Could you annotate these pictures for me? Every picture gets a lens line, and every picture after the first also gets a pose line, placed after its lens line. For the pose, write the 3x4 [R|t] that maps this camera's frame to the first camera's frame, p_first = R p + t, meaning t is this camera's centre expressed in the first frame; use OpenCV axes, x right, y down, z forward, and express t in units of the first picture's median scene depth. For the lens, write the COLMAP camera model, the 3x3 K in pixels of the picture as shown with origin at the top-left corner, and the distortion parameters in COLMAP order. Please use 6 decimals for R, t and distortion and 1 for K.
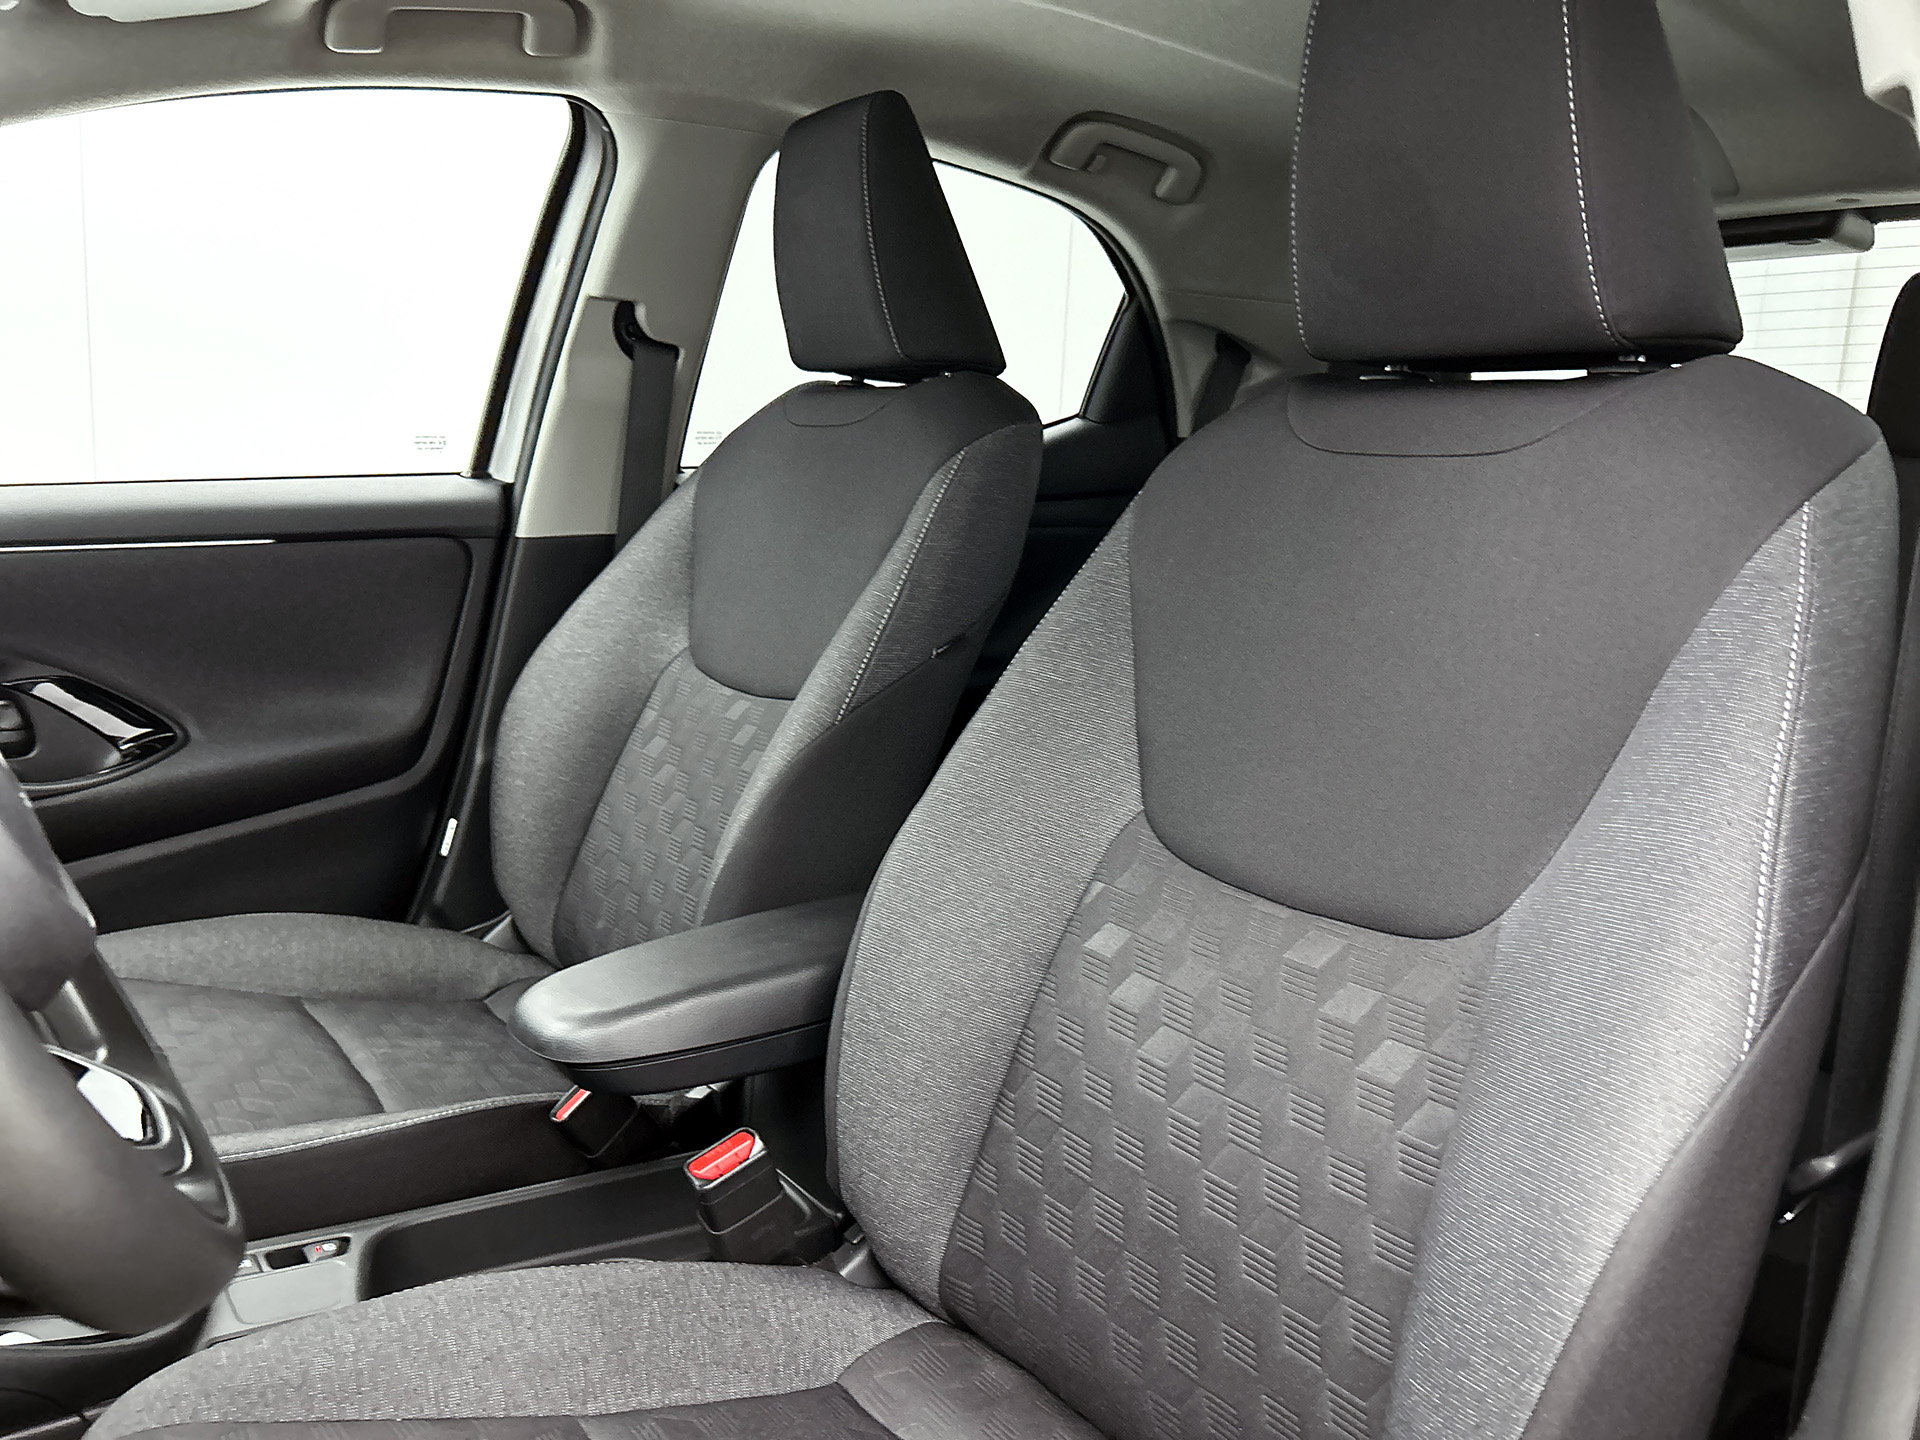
lens RADIAL K [[1472.1, 0, 964.3], [0, 1472.1, 720.9], [0, 0, 1]] dist [0.003306, -0.023515]
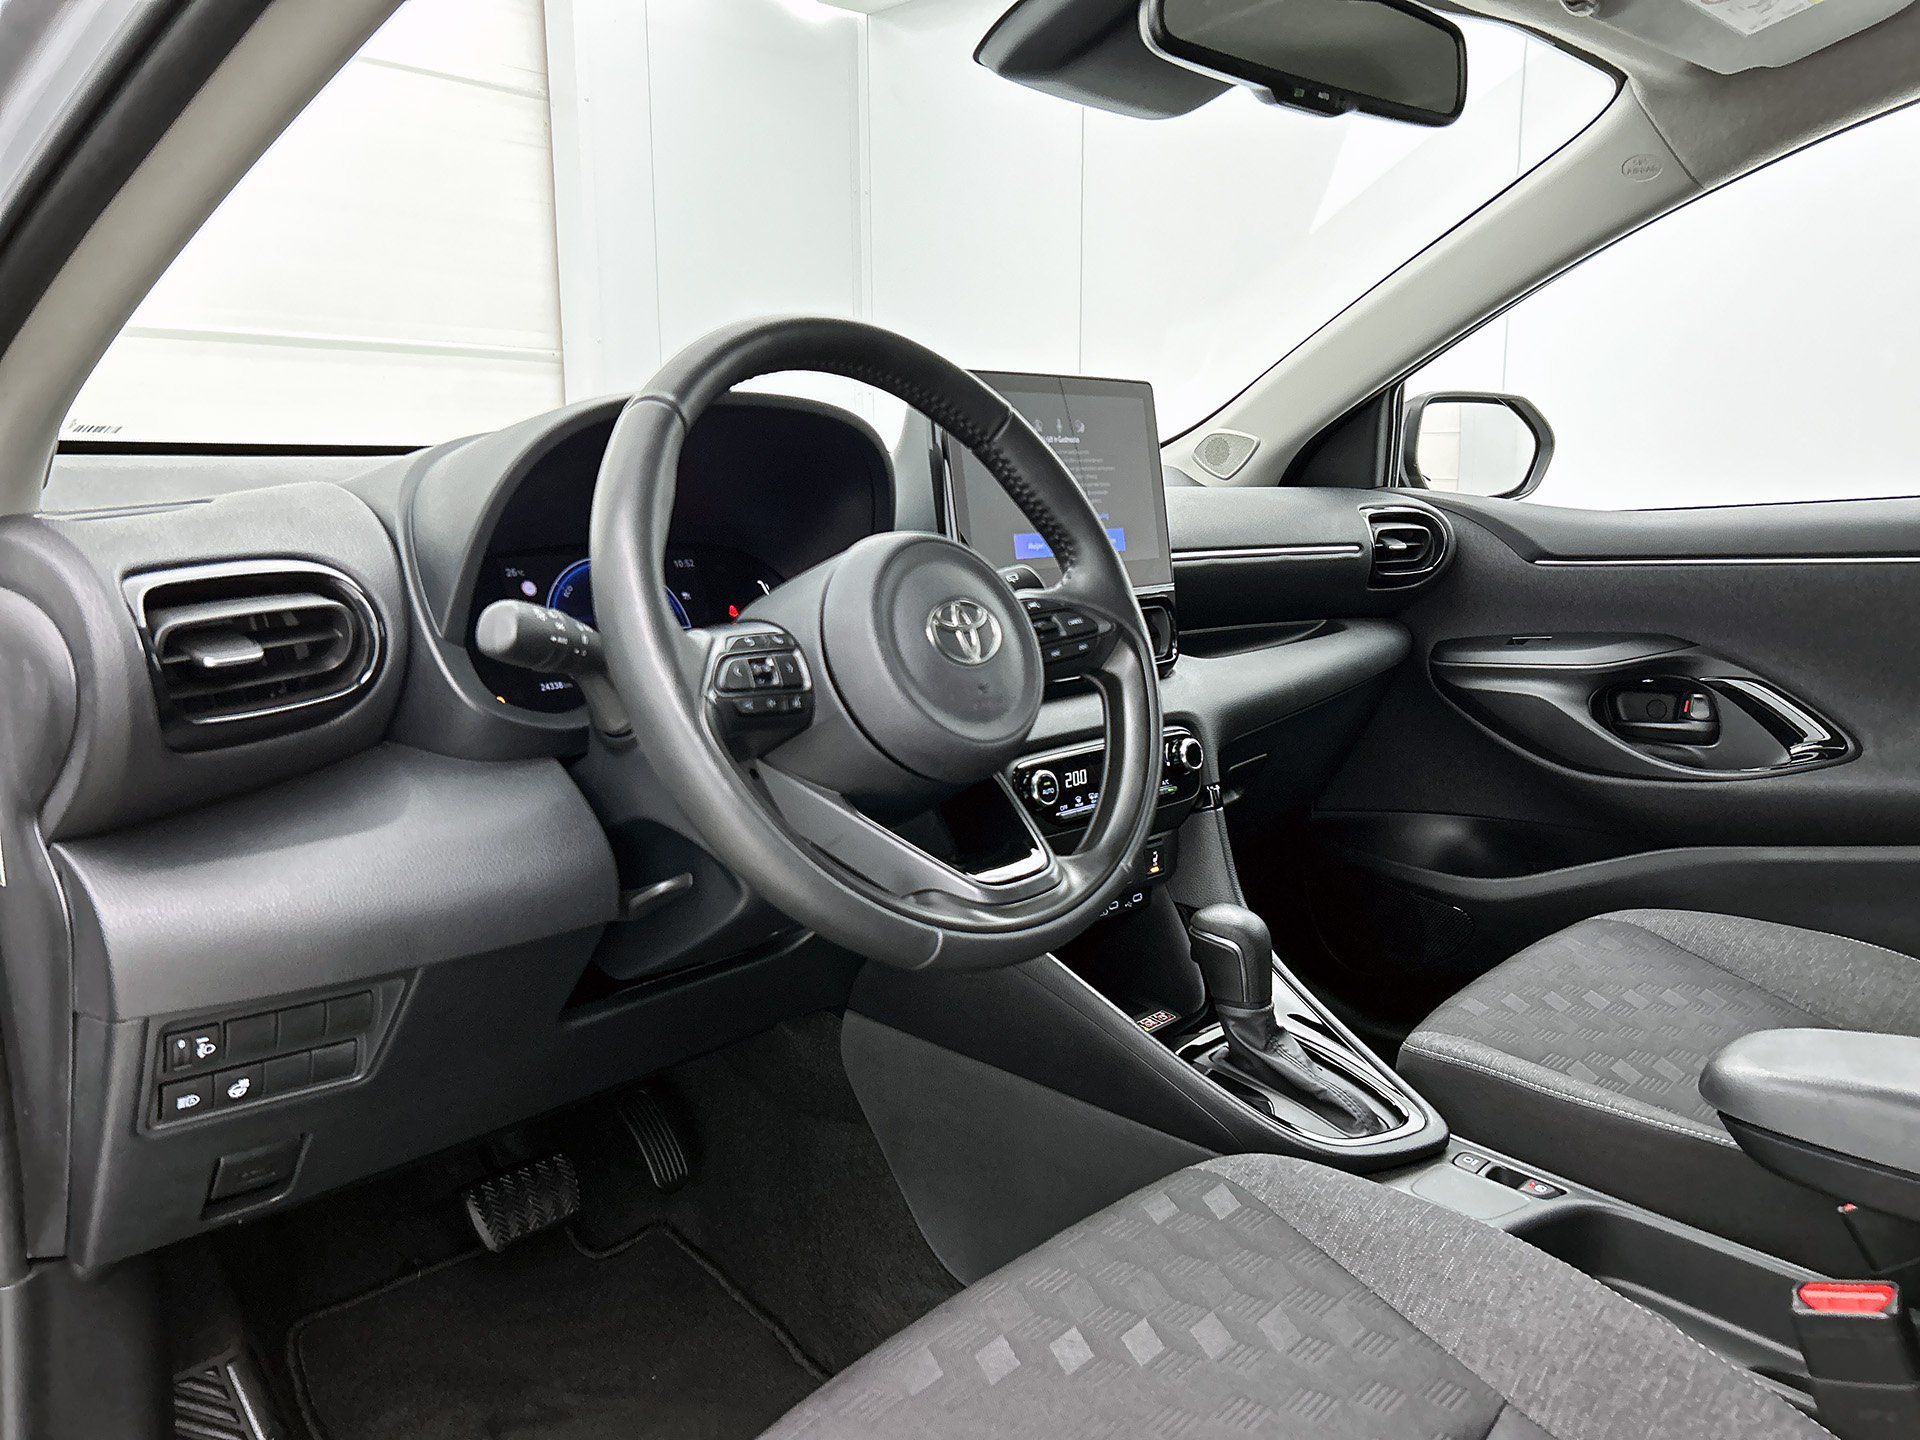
lens RADIAL K [[1472.1, 0, 964.5], [0, 1472.1, 711.8], [0, 0, 1]] dist [0.003306, -0.023515]
pose [[0.139949, 0.101566, -0.984936, 0.588065], [-0.143382, 0.986320, 0.081336, -0.017642], [0.979722, 0.129839, 0.152597, 0.405186]]
